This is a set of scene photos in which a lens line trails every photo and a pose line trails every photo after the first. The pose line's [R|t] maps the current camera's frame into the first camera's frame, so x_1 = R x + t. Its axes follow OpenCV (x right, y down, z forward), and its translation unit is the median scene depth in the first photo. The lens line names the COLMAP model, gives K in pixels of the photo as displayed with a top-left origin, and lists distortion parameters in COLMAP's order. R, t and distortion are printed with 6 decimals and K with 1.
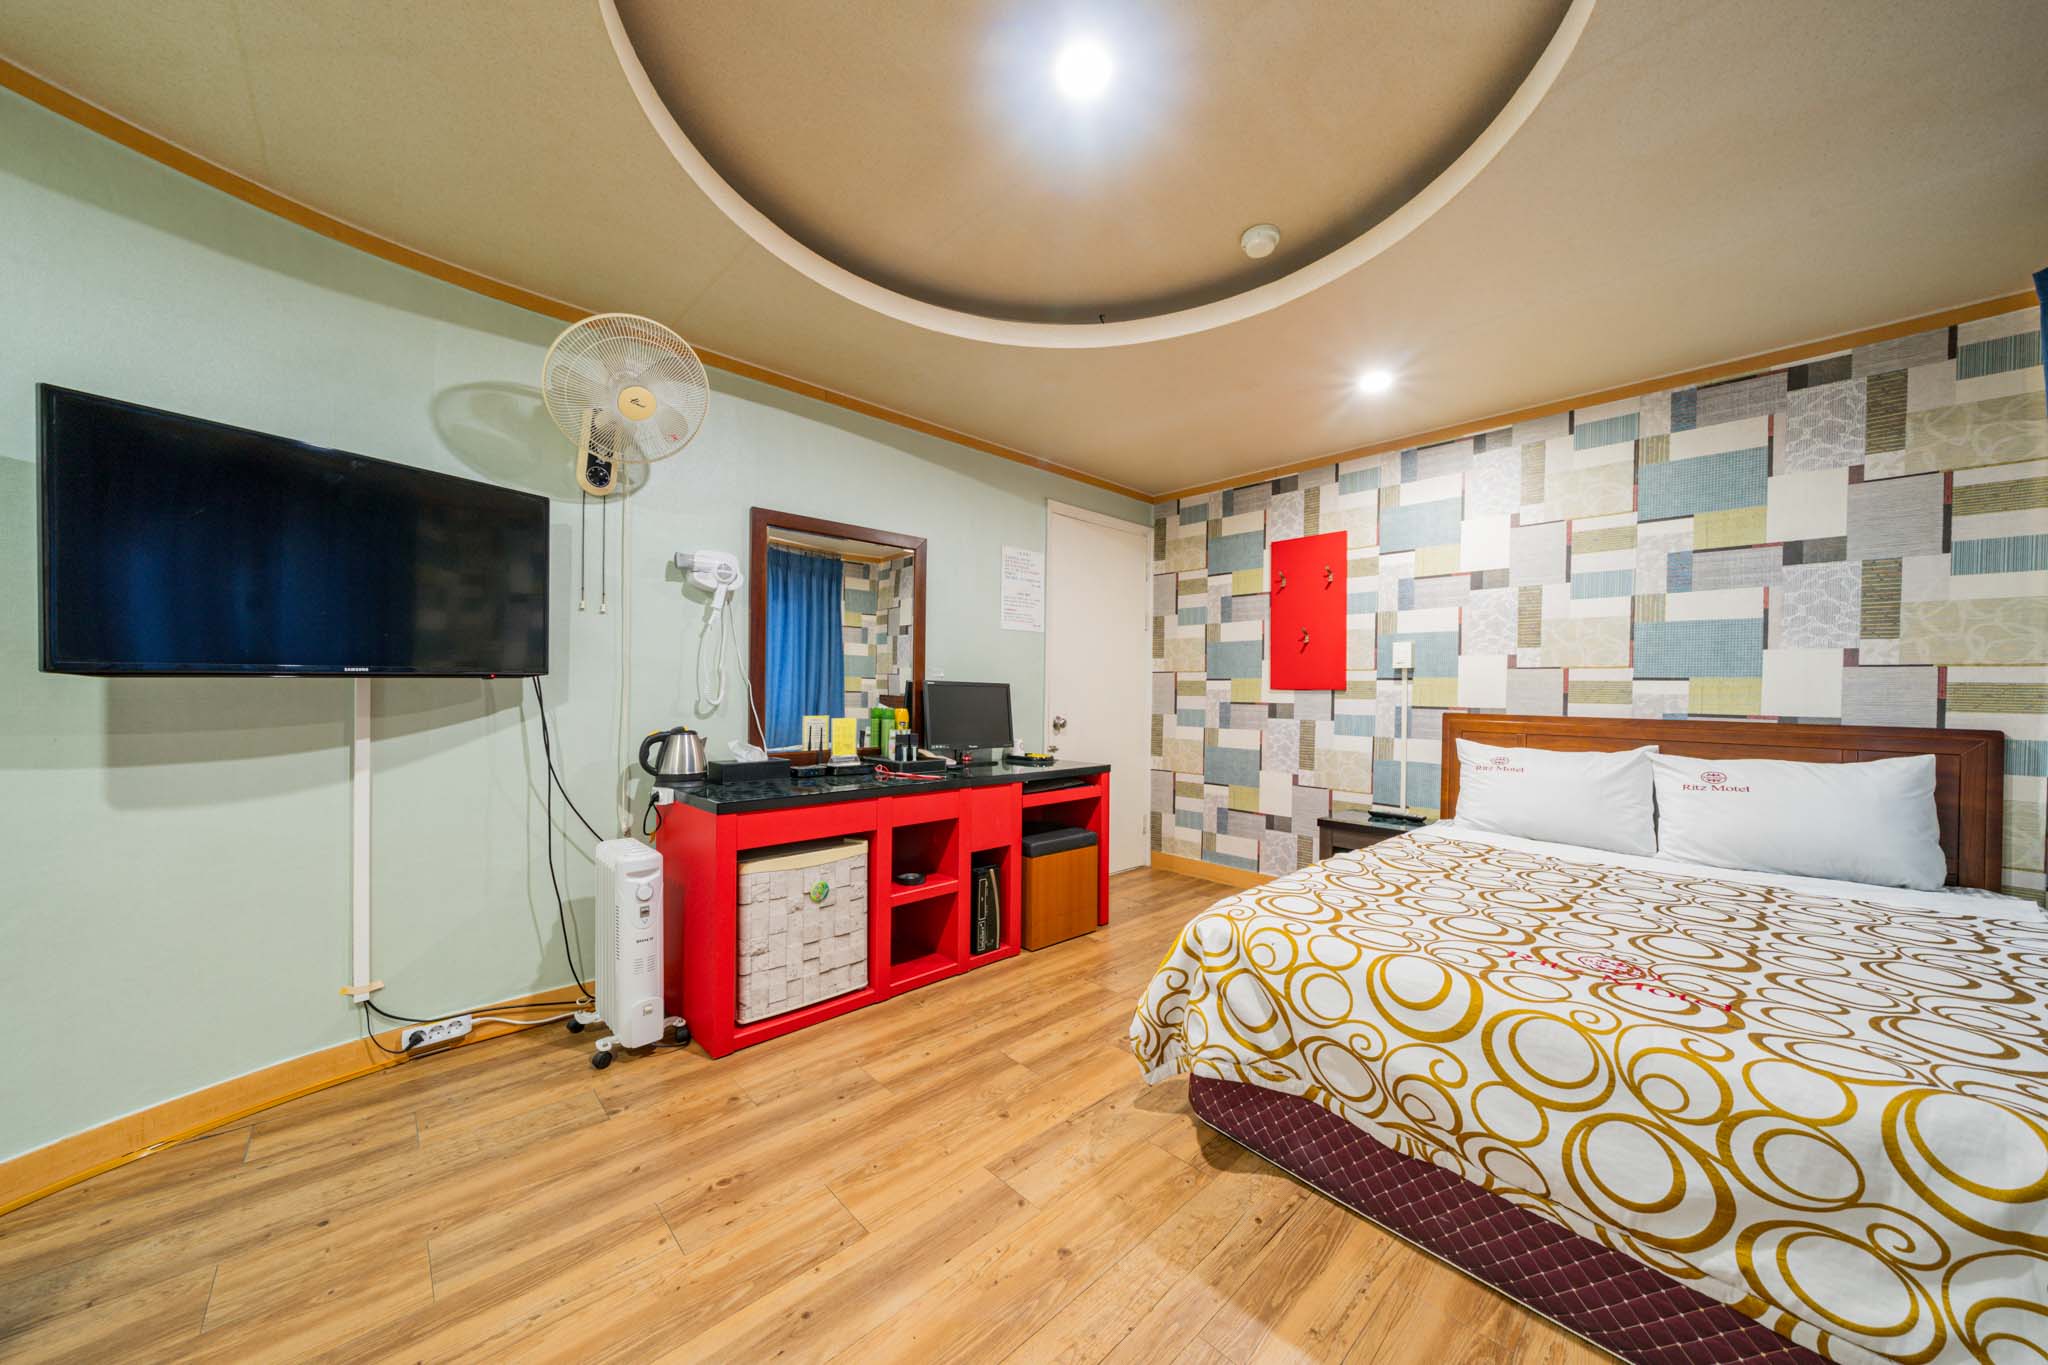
lens RADIAL K [[703.0, 0, 1012.3], [0, 703.0, 682.2], [0, 0, 1]] dist [-0.001581, -0.000089]
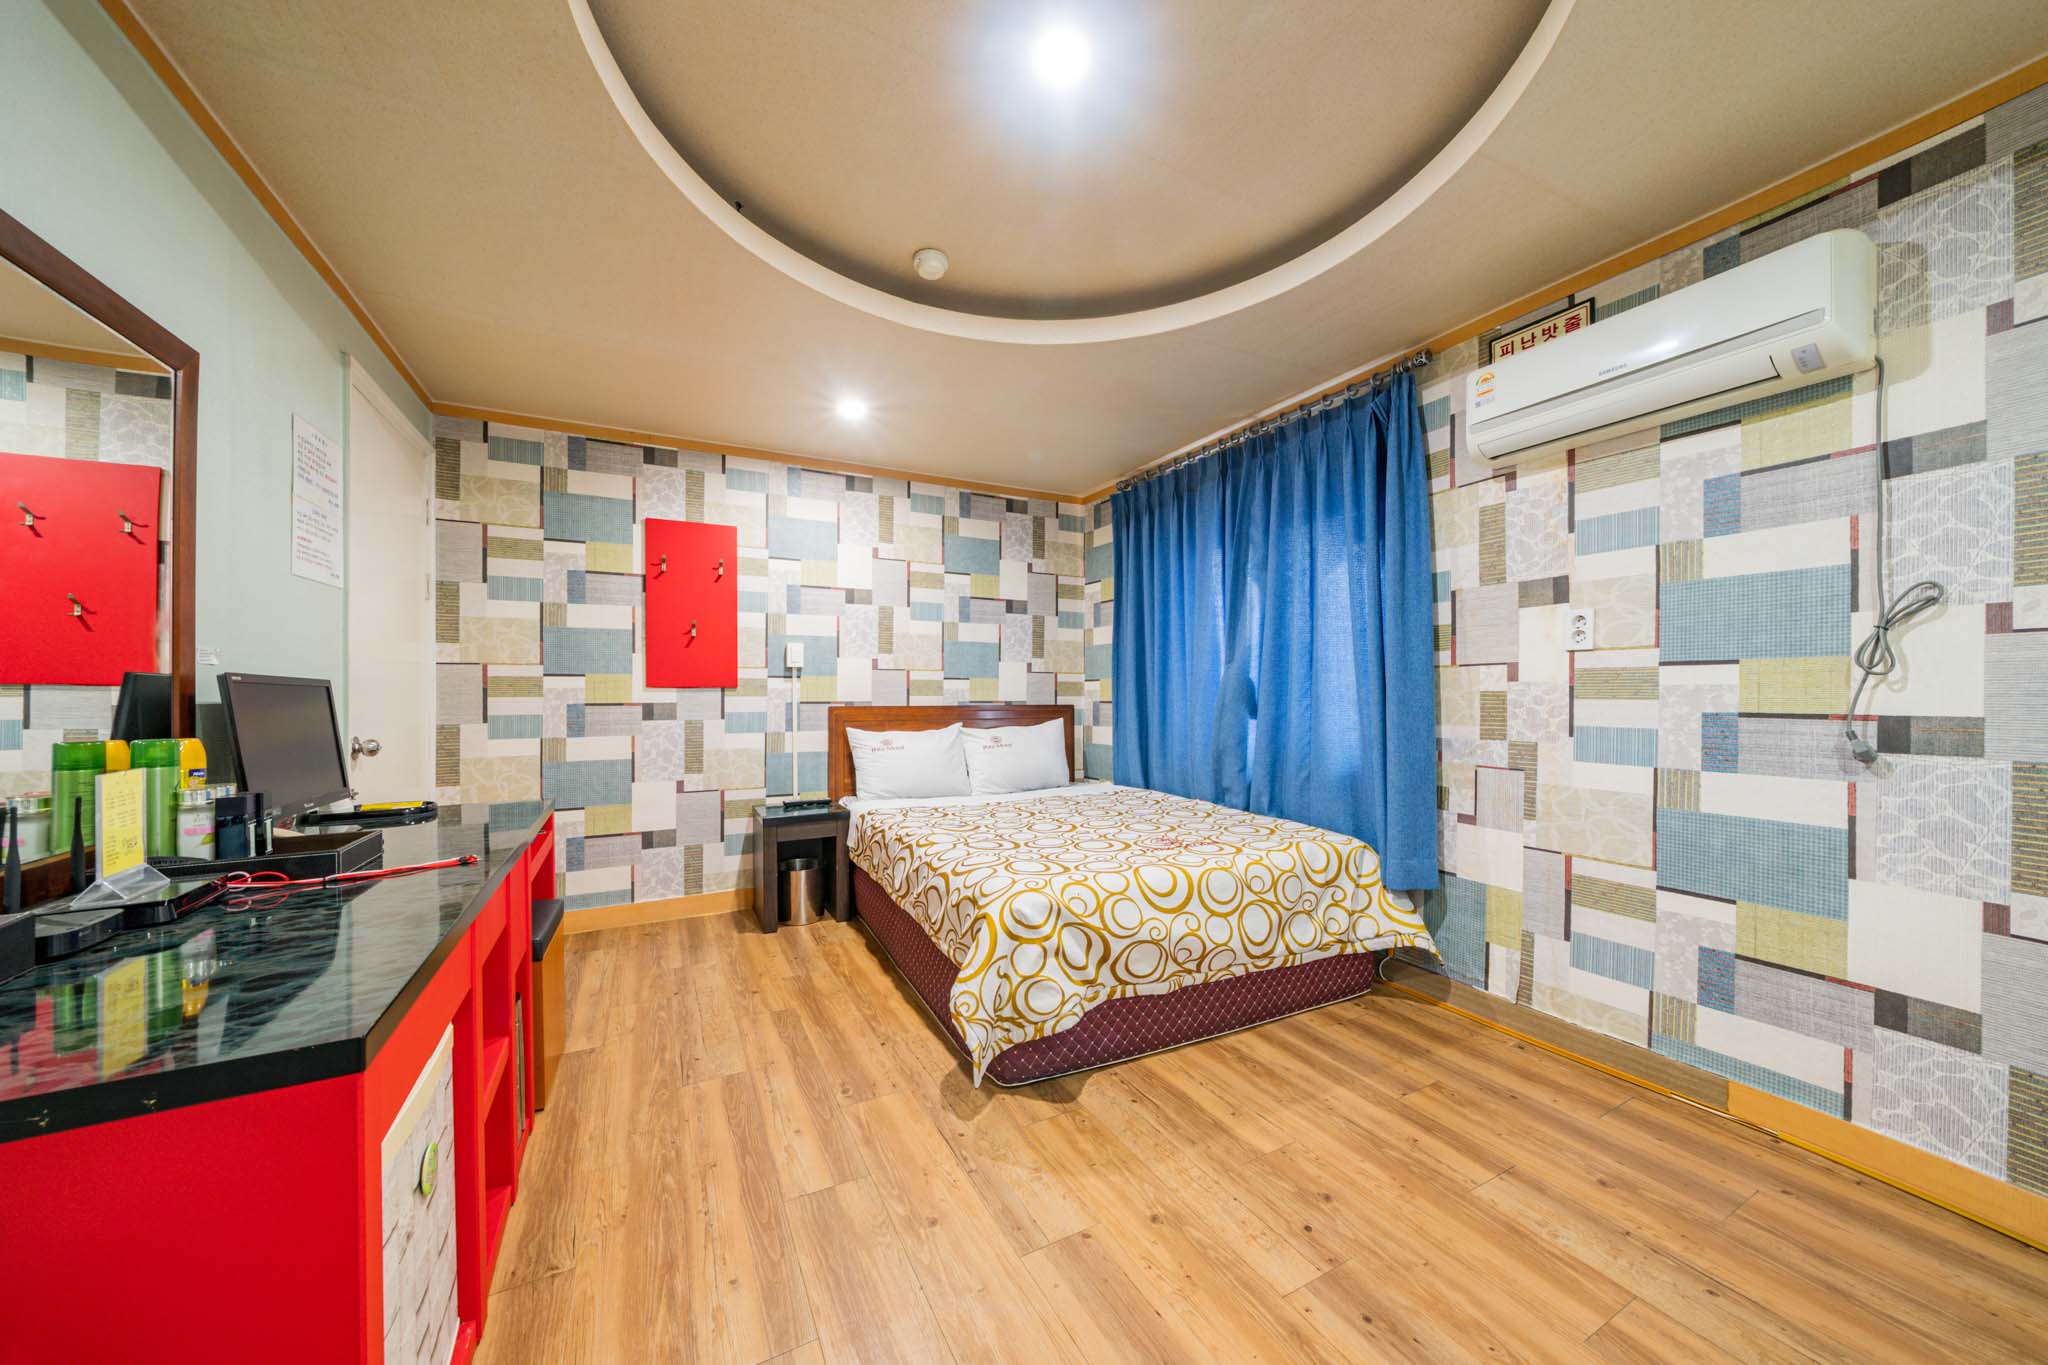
lens RADIAL K [[703.0, 0, 1028.4], [0, 703.0, 685.3], [0, 0, 1]] dist [-0.001581, -0.000089]
pose [[0.258900, -0.004692, 0.965893, -0.442731], [-0.005836, 0.999962, 0.006421, -0.001029], [-0.965887, -0.007299, 0.258863, 0.405268]]
